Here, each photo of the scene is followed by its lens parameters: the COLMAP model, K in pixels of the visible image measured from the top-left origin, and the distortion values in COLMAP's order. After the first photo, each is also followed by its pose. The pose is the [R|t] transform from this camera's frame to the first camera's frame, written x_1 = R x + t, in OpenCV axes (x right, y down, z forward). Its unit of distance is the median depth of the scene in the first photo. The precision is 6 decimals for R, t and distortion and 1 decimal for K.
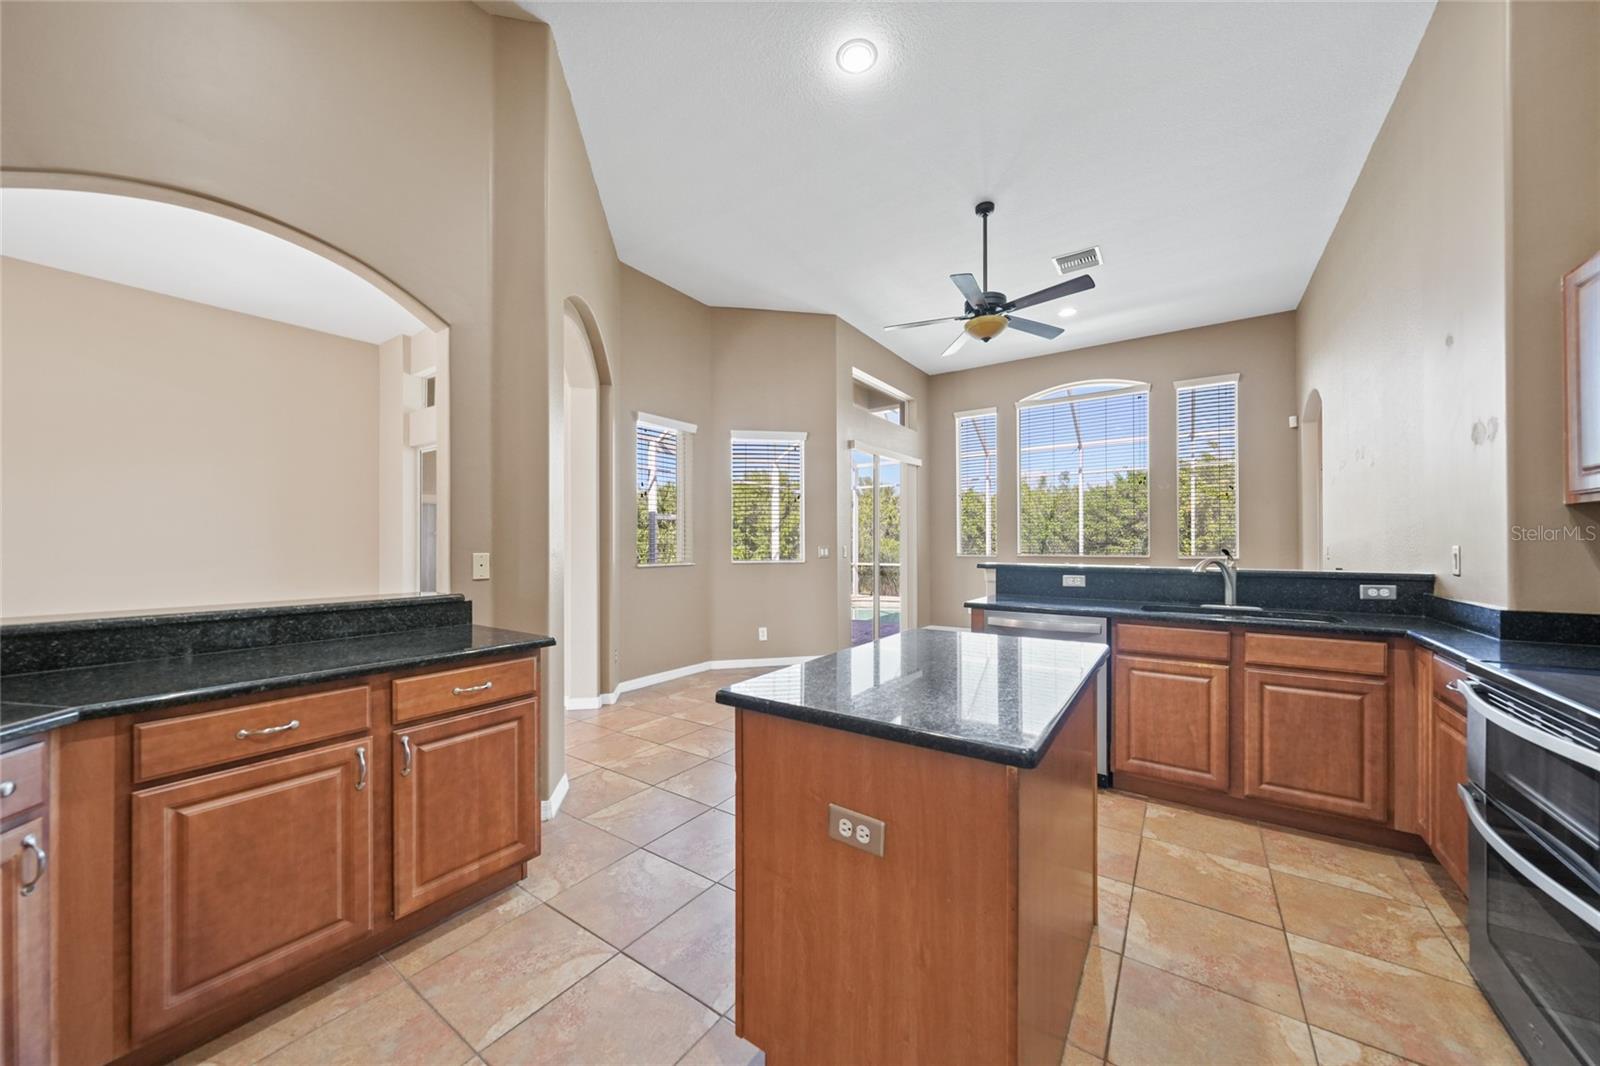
lens RADIAL K [[557.7, 0, 803.9], [0, 557.7, 541.9], [0, 0, 1]] dist [-0.014229, 0.002448]
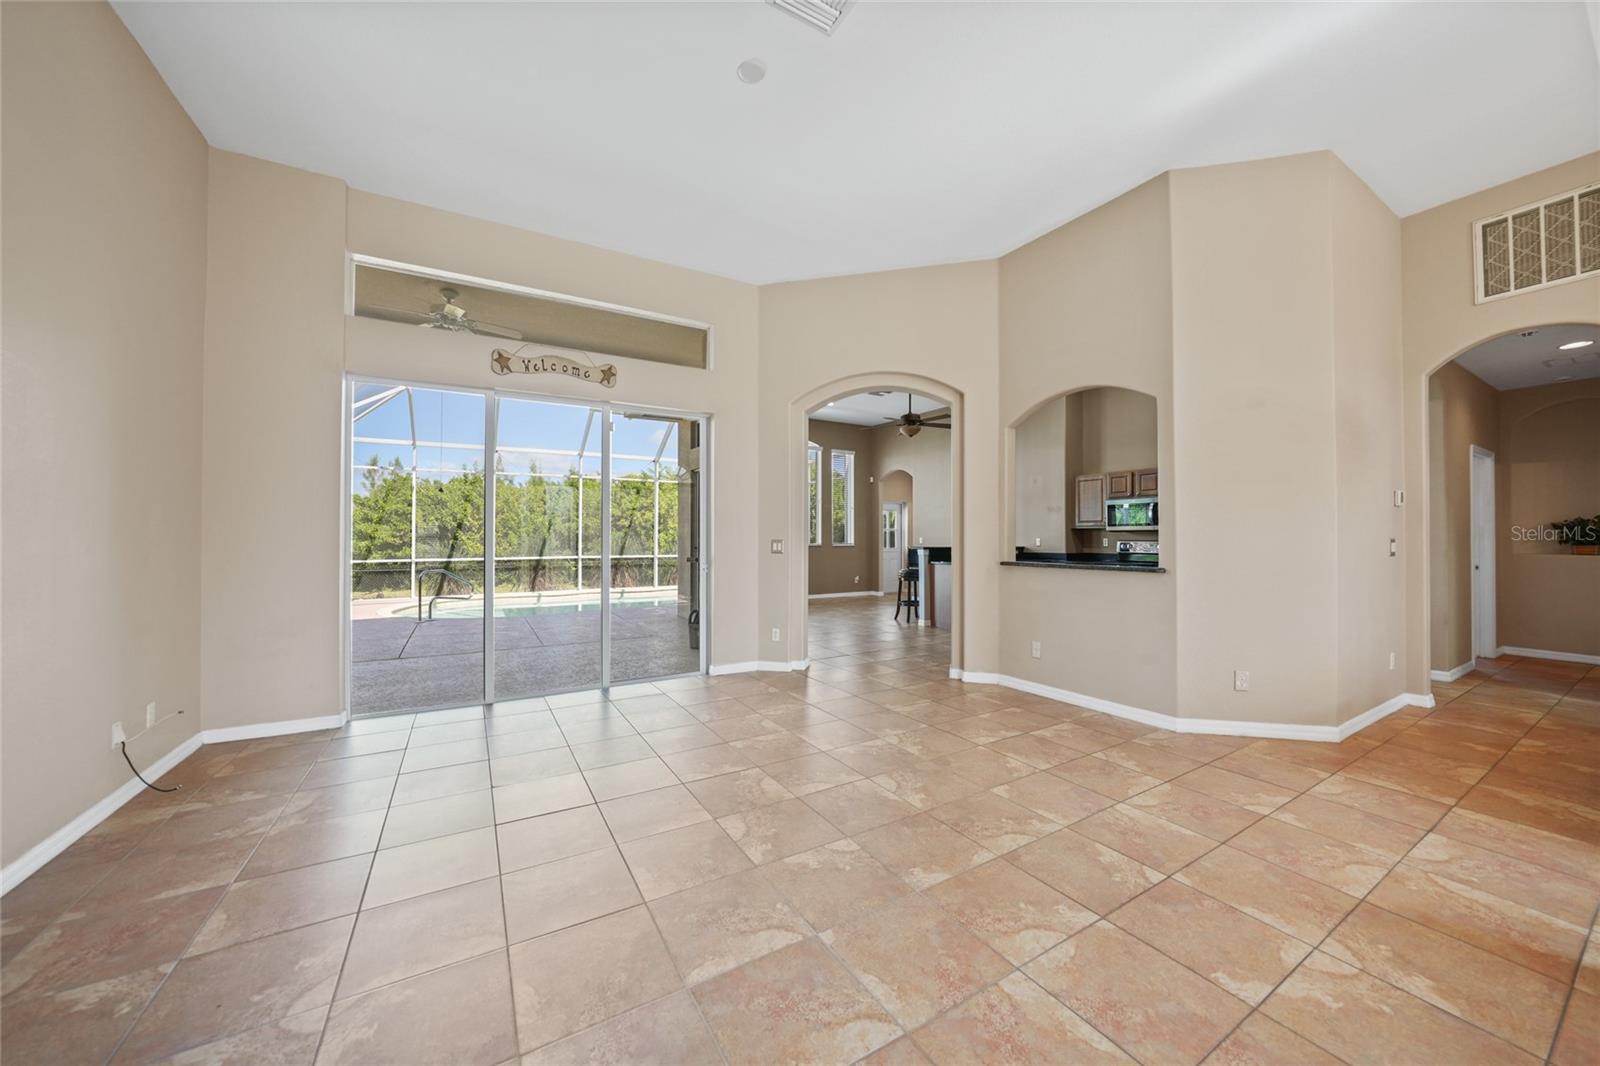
lens RADIAL K [[557.7, 0, 799.2], [0, 557.7, 532.3], [0, 0, 1]] dist [-0.014229, 0.002448]
pose [[0.419154, 0.011652, 0.907841, -3.138918], [-0.006327, 0.999931, -0.009913, 0.015863], [-0.907893, -0.001589, 0.419198, 0.965672]]
